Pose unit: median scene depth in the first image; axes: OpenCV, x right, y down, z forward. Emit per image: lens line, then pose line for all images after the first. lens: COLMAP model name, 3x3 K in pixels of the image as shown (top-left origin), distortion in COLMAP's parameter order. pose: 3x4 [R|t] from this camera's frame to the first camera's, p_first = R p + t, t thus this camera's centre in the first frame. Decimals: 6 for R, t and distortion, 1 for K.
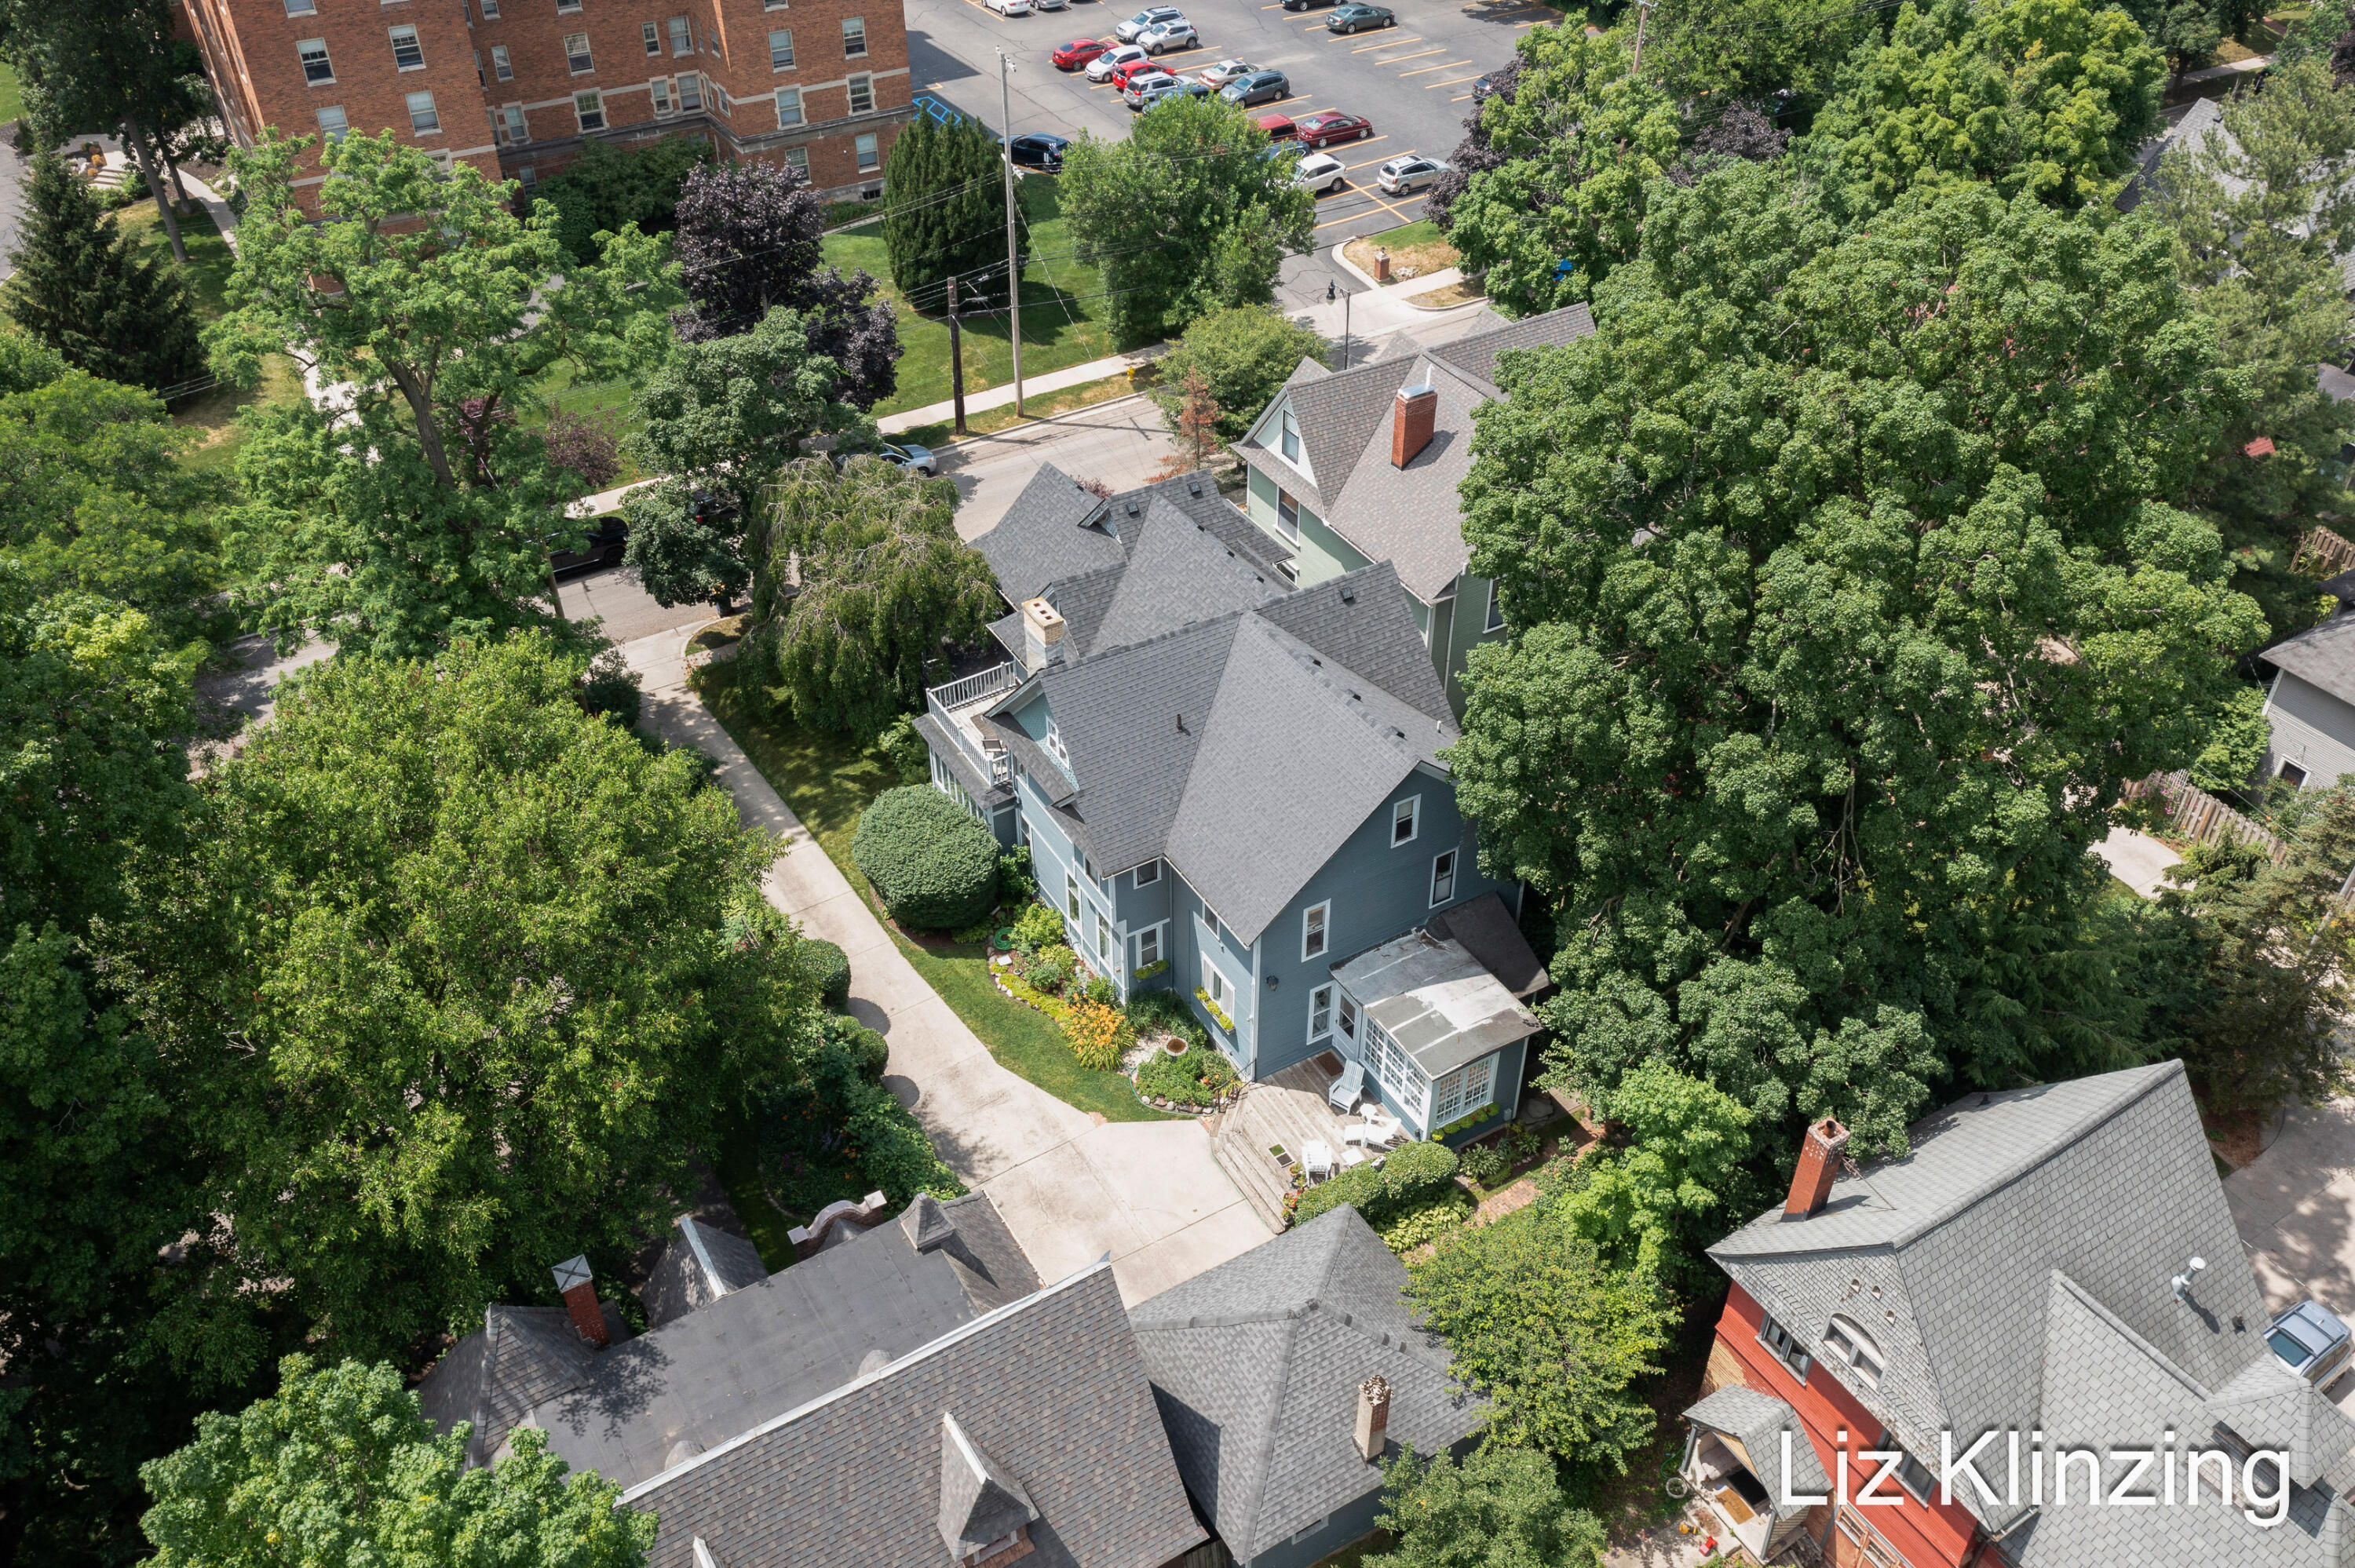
lens RADIAL K [[1877.6, 0, 1173.0], [0, 1877.6, 779.5], [0, 0, 1]] dist [-0.000084, -0.001463]
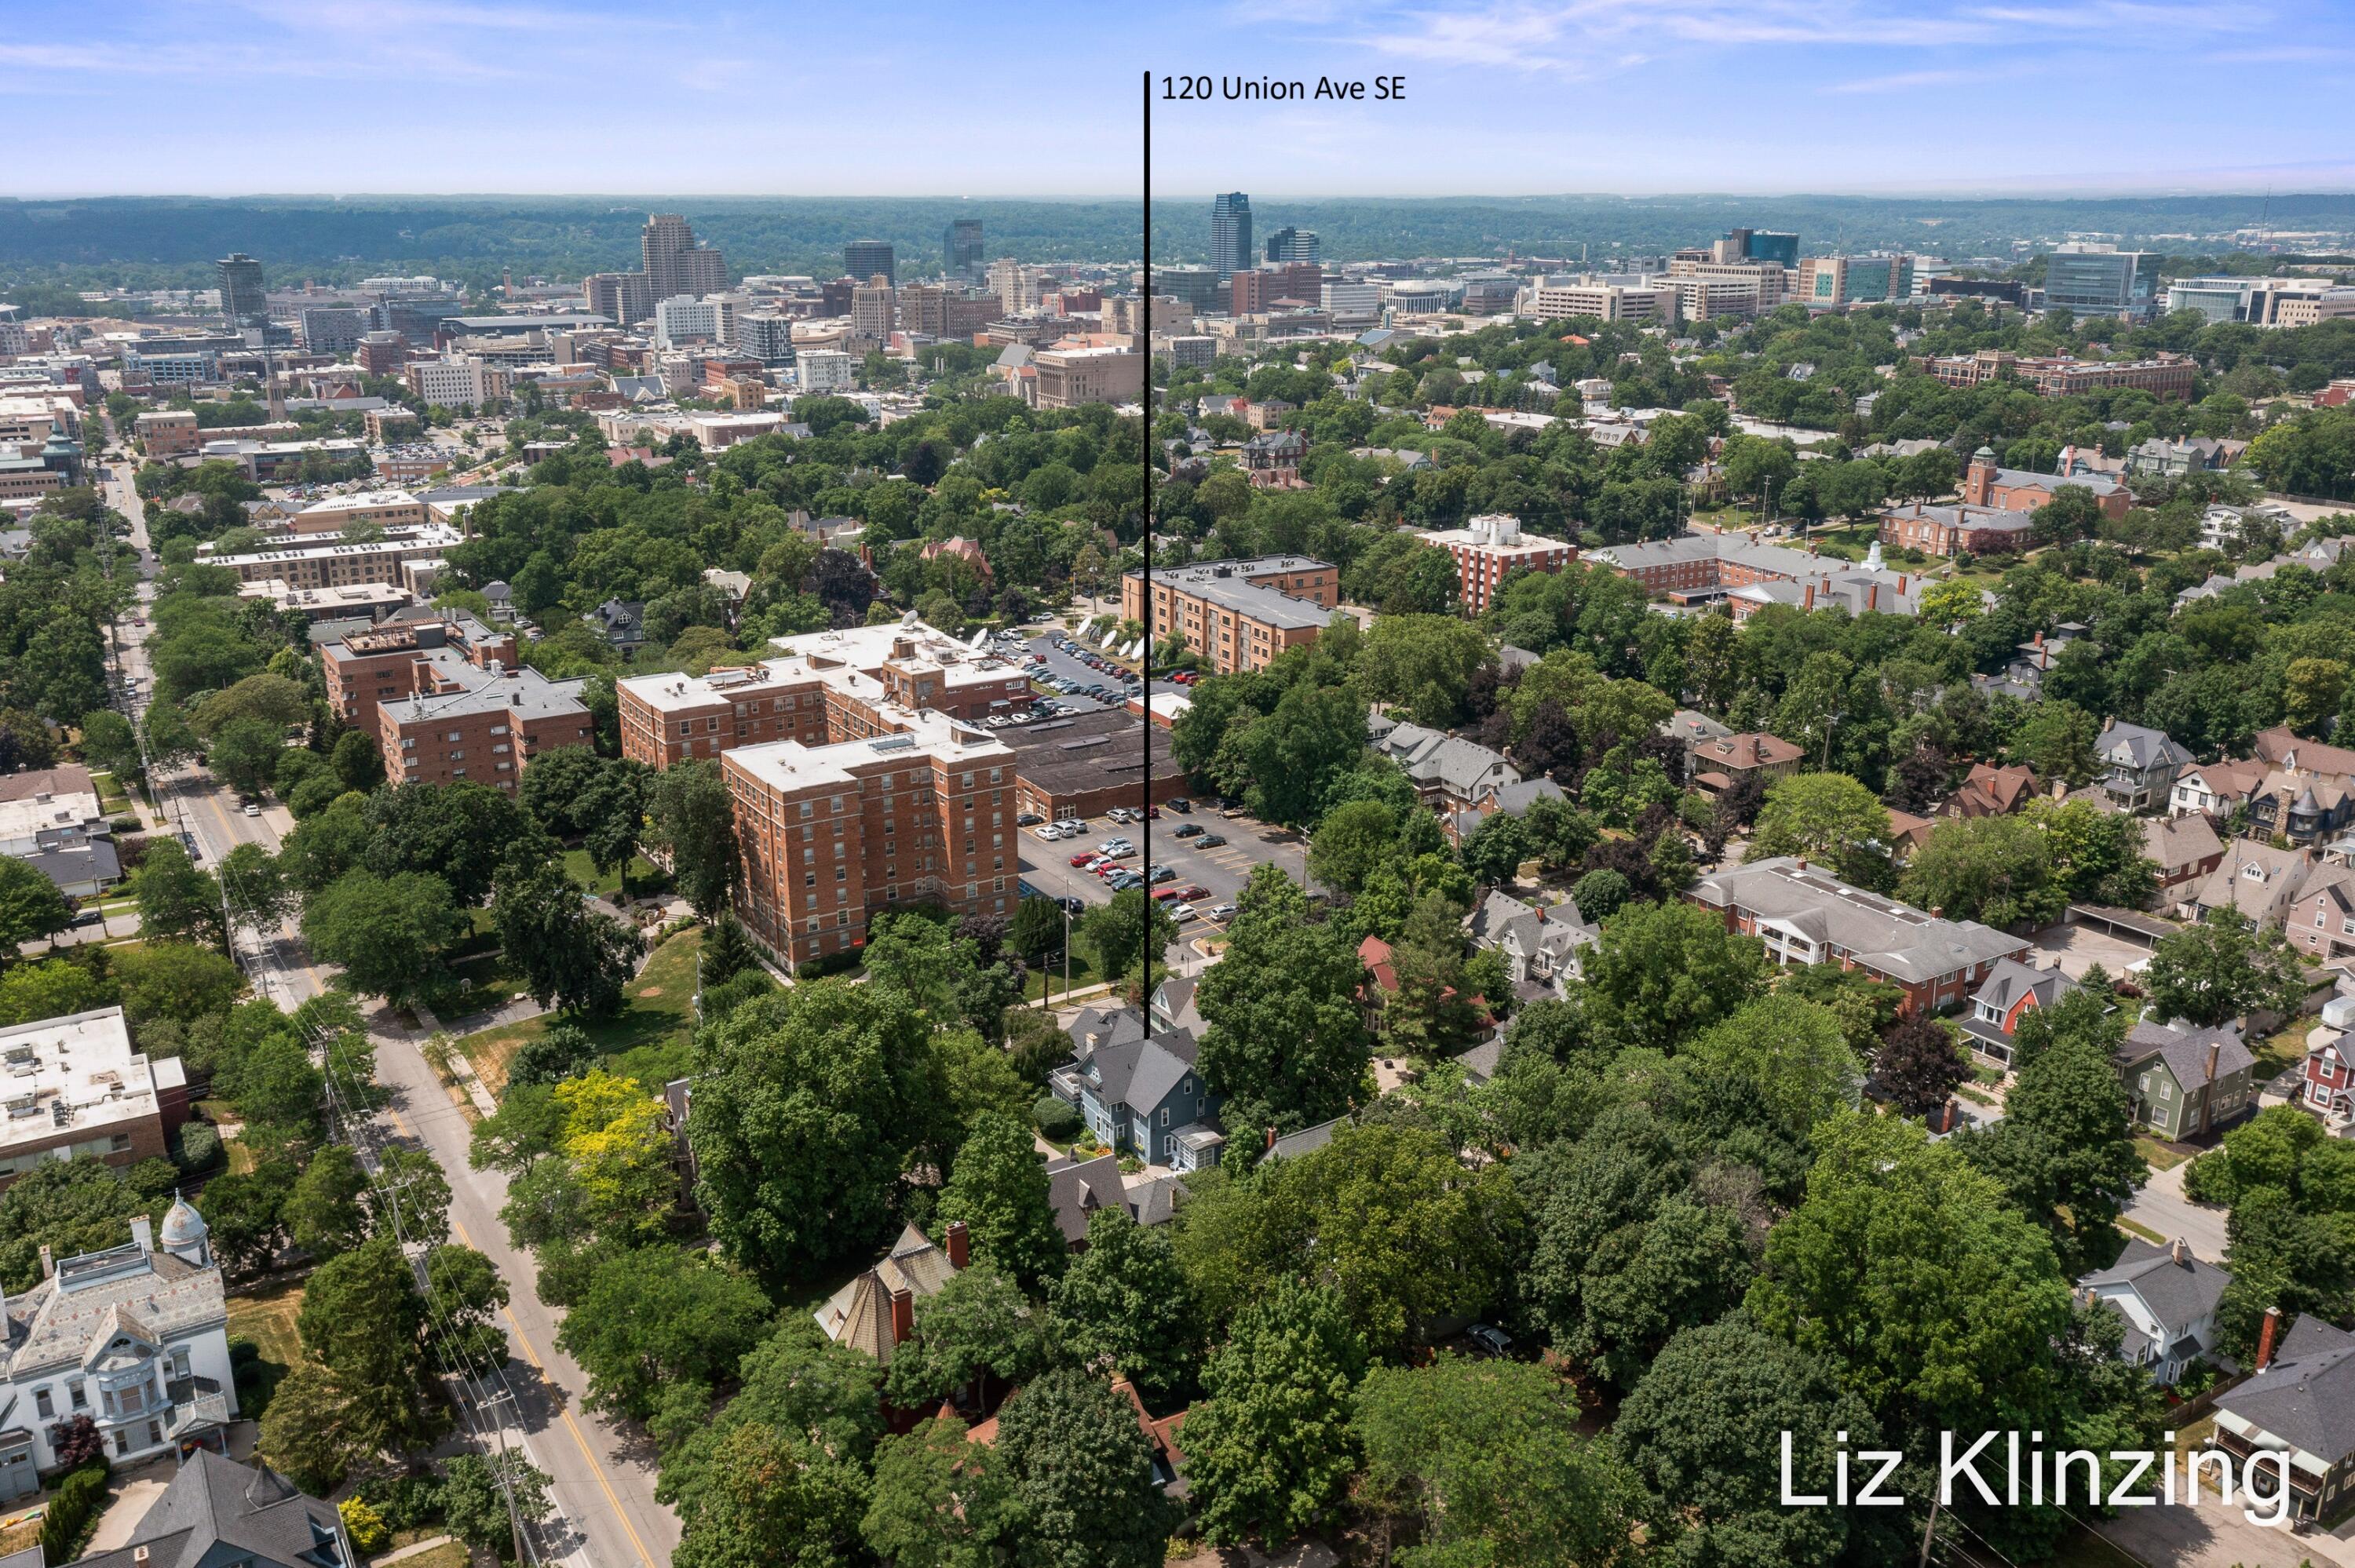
lens RADIAL K [[1877.6, 0, 1173.0], [0, 1877.6, 779.5], [0, 0, 1]] dist [-0.000084, -0.001463]
pose [[0.999608, -0.004321, 0.027671, -0.006725], [0.013891, 0.934416, -0.355911, 0.592768], [-0.024319, 0.356156, 0.934110, -2.073410]]
